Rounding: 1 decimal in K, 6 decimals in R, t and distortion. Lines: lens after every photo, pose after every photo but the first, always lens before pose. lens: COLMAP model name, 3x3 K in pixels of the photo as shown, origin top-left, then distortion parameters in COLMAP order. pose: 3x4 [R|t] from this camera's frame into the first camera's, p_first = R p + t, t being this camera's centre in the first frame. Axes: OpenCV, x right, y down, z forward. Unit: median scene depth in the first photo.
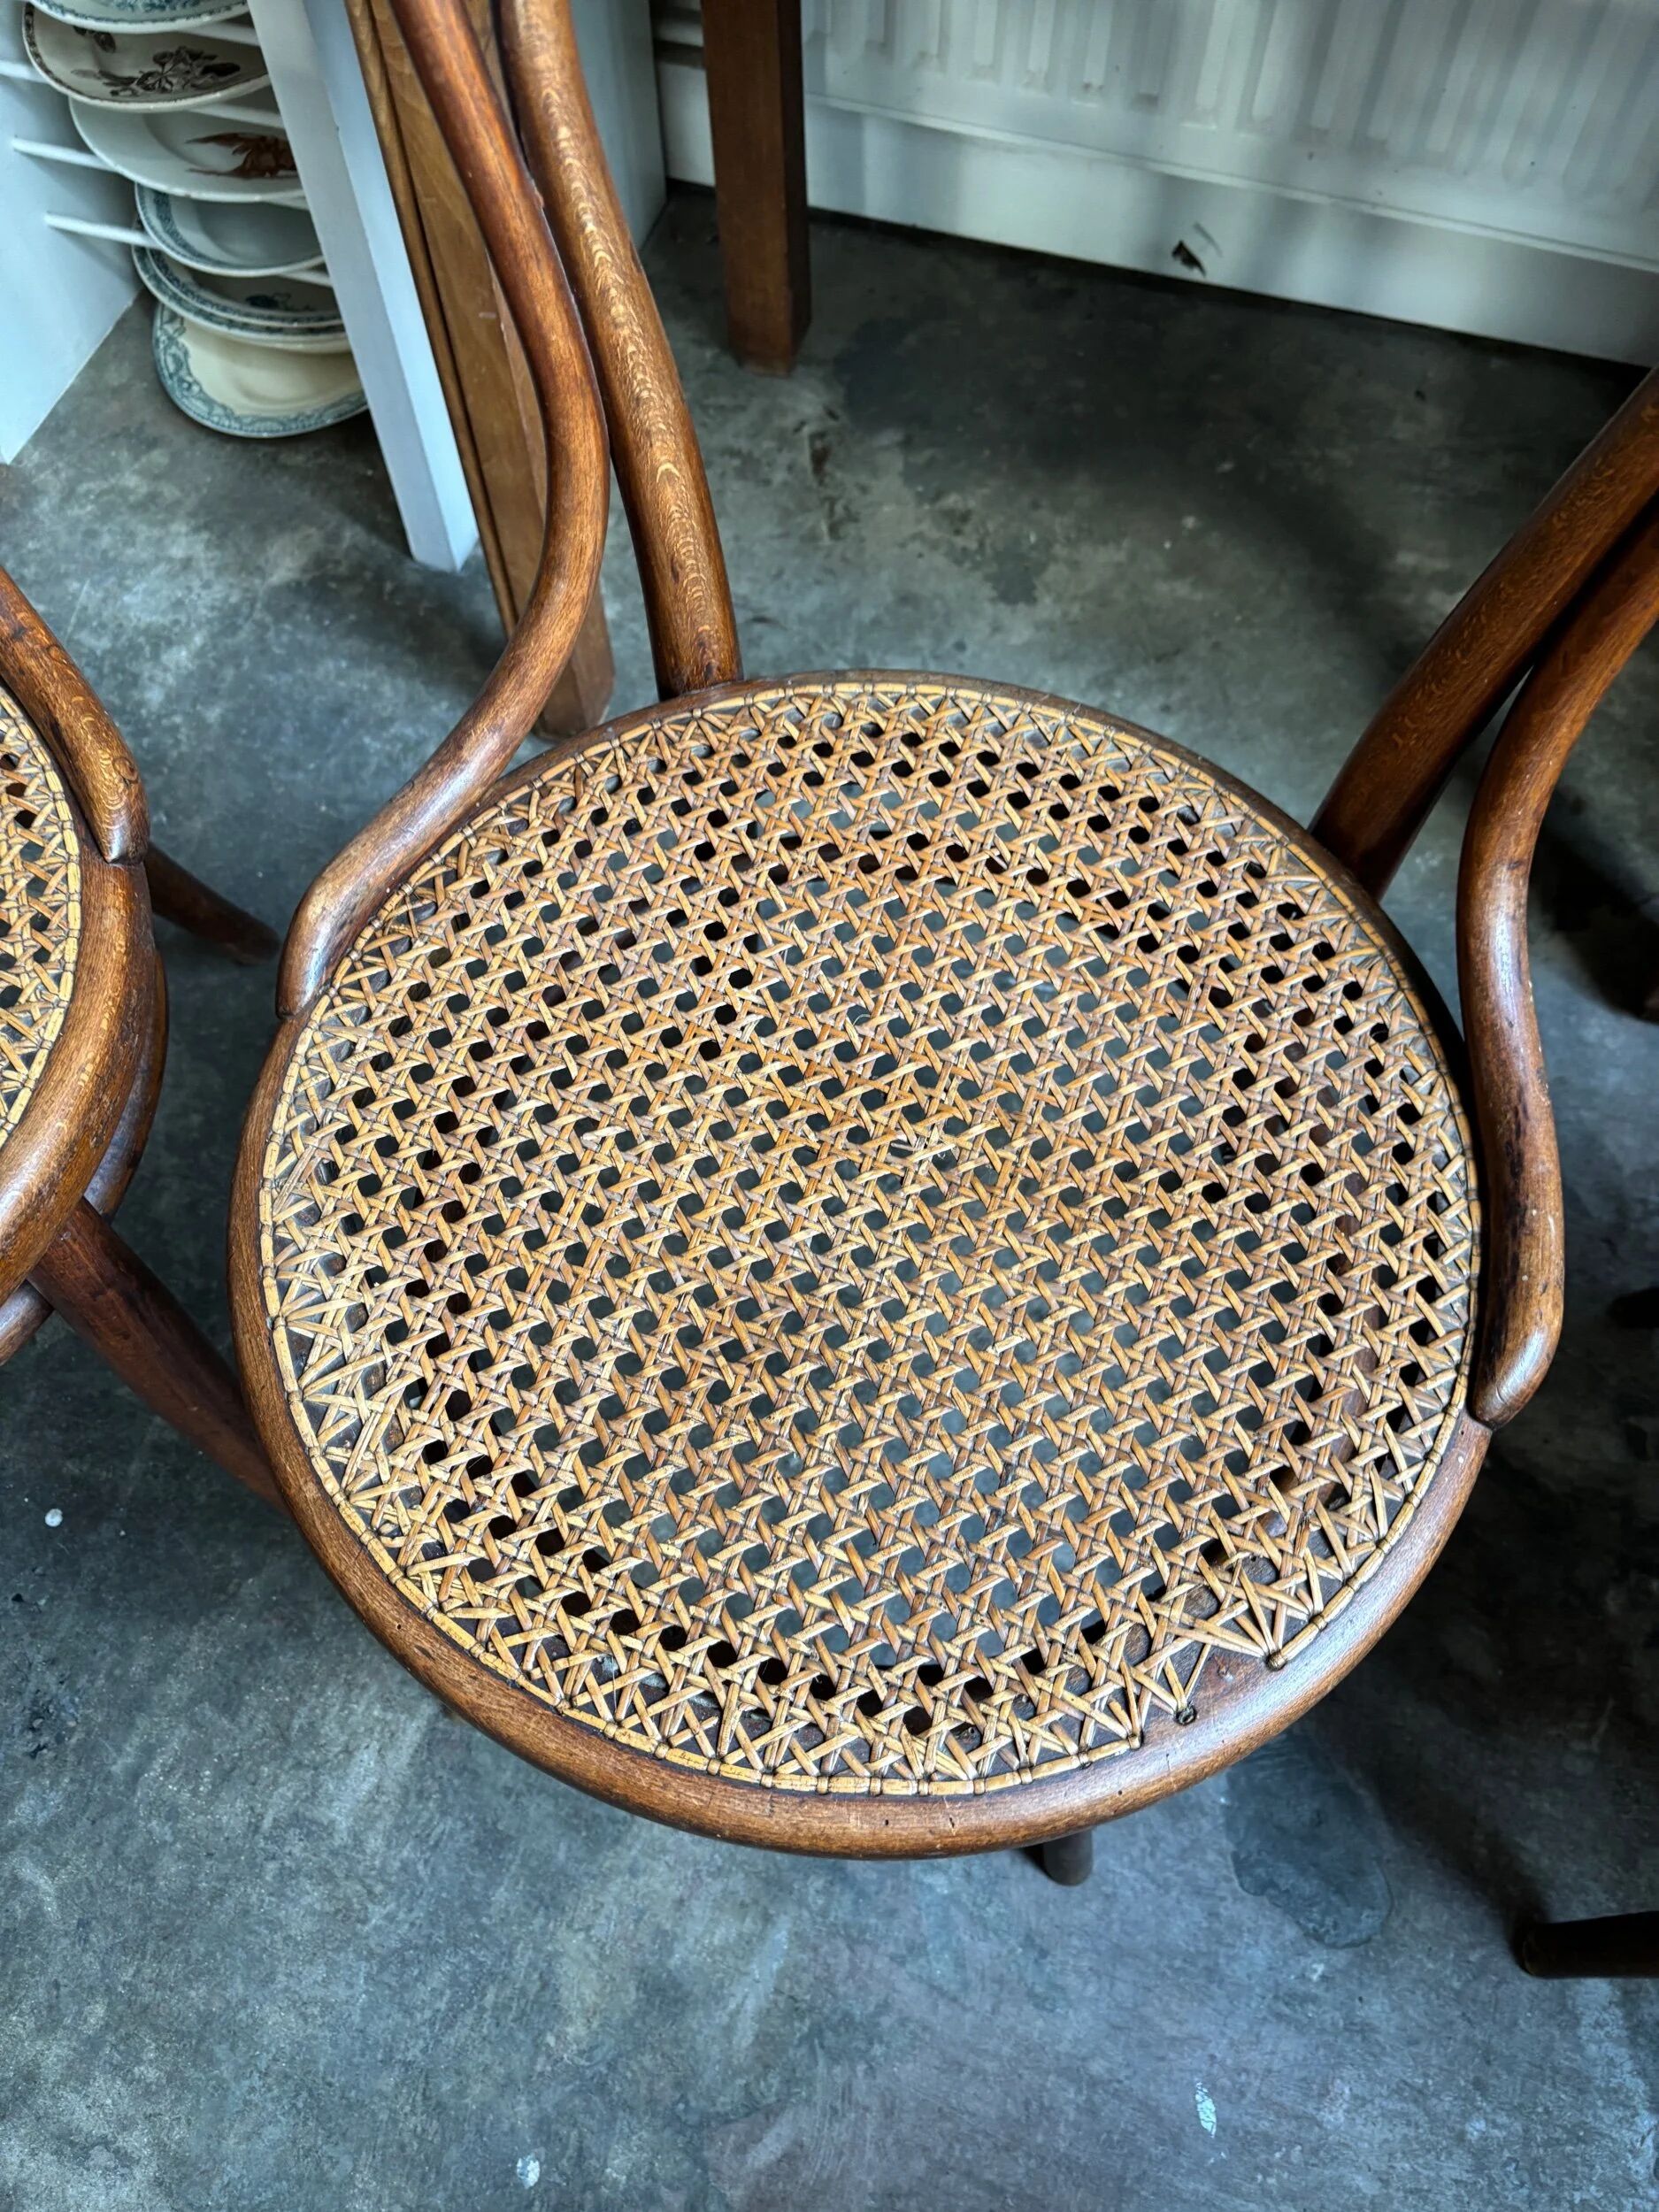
lens RADIAL K [[1683.8, 0, 816.8], [0, 1683.8, 1098.4], [0, 0, 1]] dist [0.043499, -0.054492]
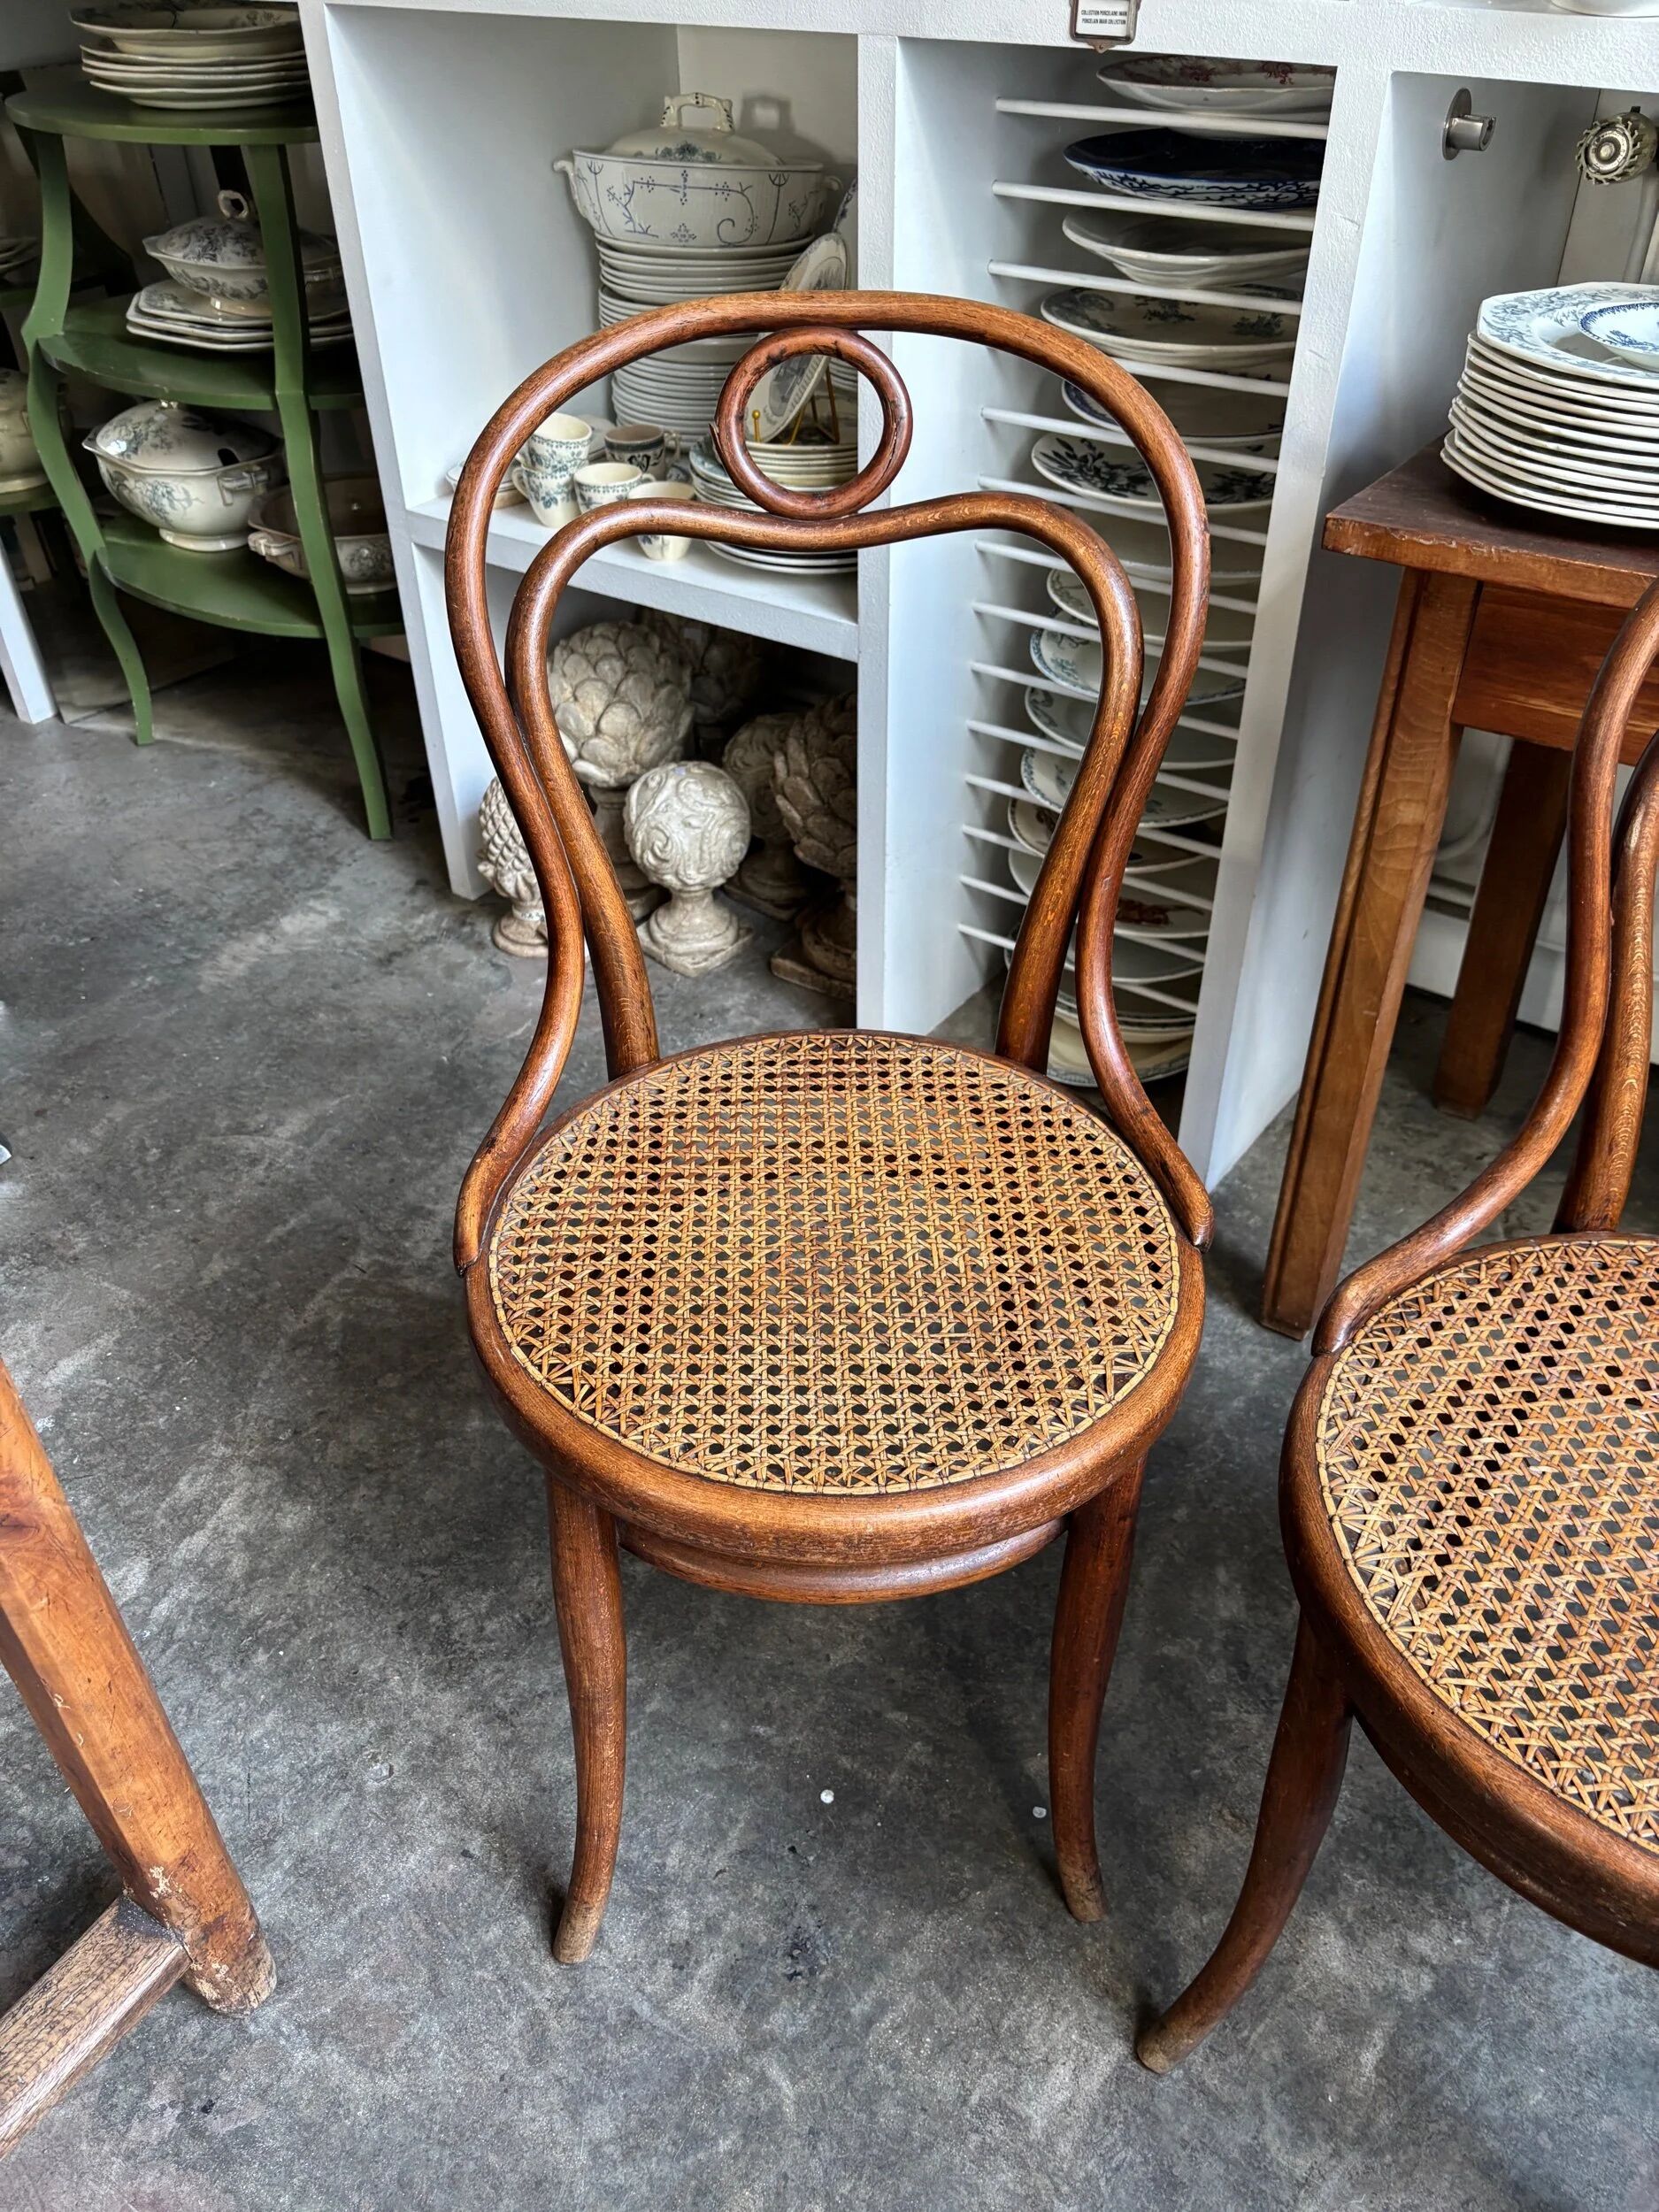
lens RADIAL K [[1683.8, 0, 816.8], [0, 1683.8, 1119.1], [0, 0, 1]] dist [0.043499, -0.054492]
pose [[0.950064, 0.189008, -0.248301, -0.389606], [-0.275075, 0.882972, -0.380386, 0.451604], [0.147347, 0.429692, 0.890872, -0.497637]]
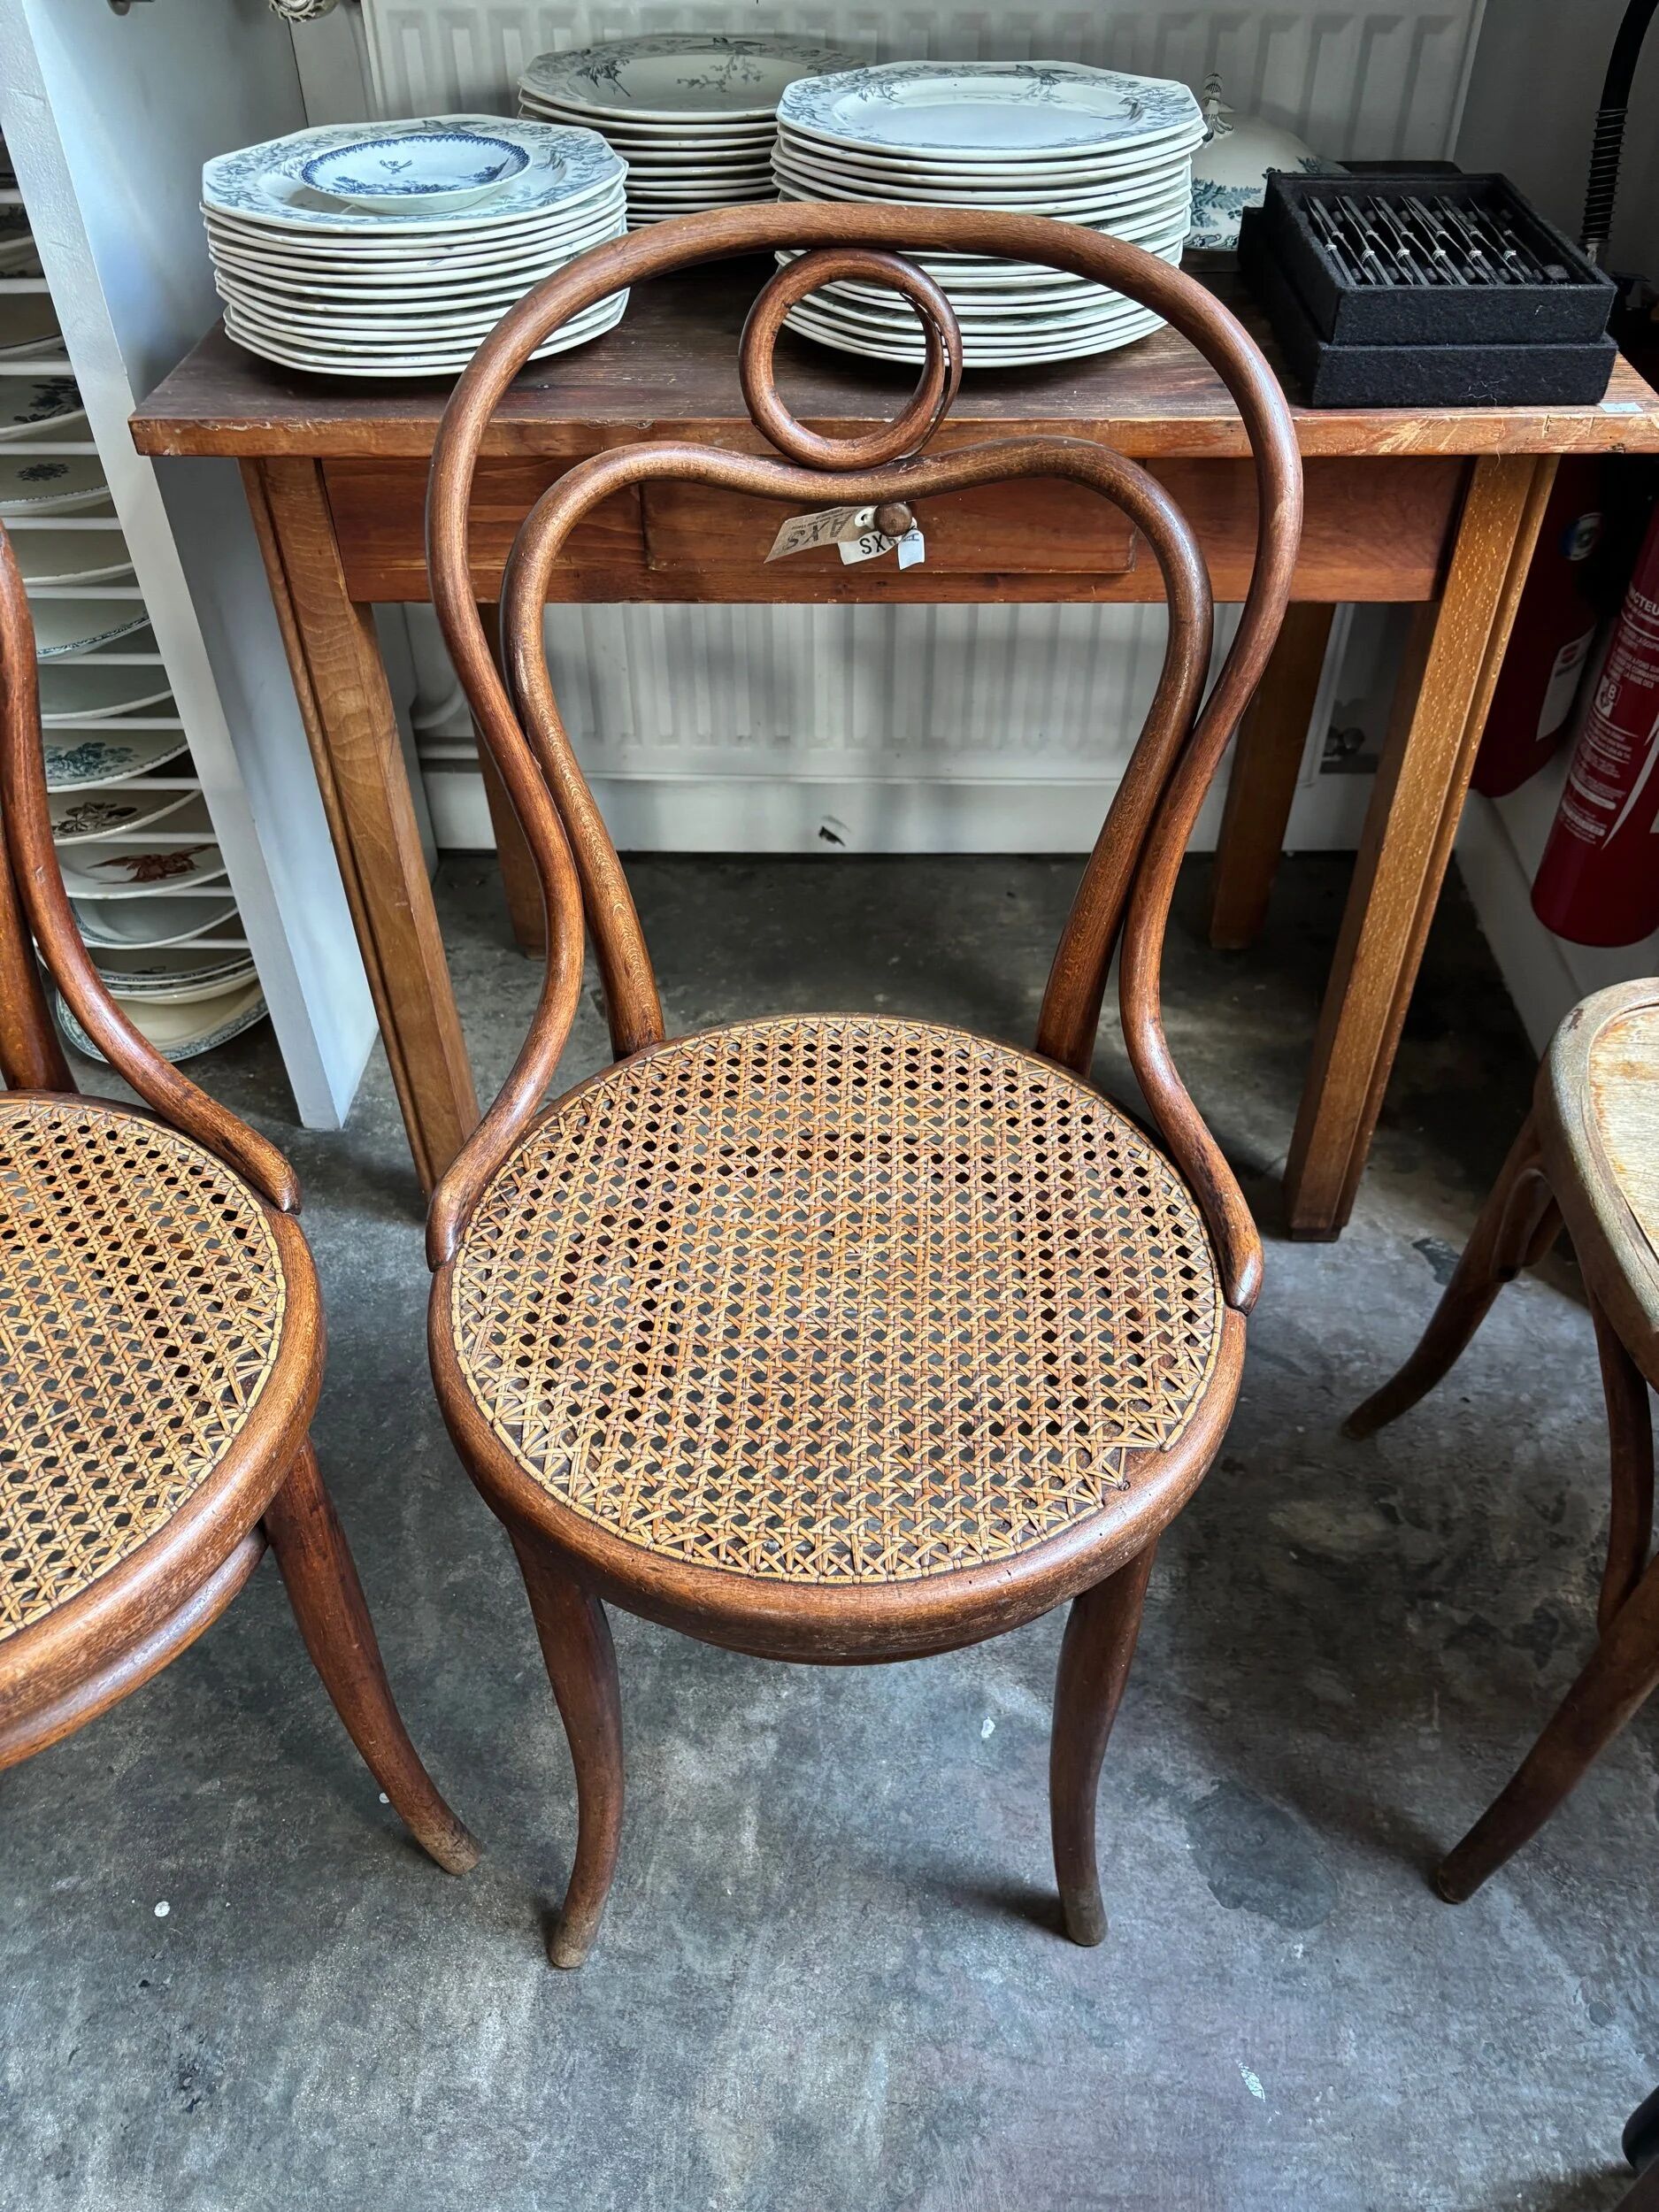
lens RADIAL K [[1683.8, 0, 830.8], [0, 1683.8, 1111.4], [0, 0, 1]] dist [0.043499, -0.054492]
pose [[0.960607, -0.185774, 0.206692, -0.251812], [0.246979, 0.911662, -0.328441, 0.390234], [-0.127418, 0.366552, 0.921632, -0.466388]]
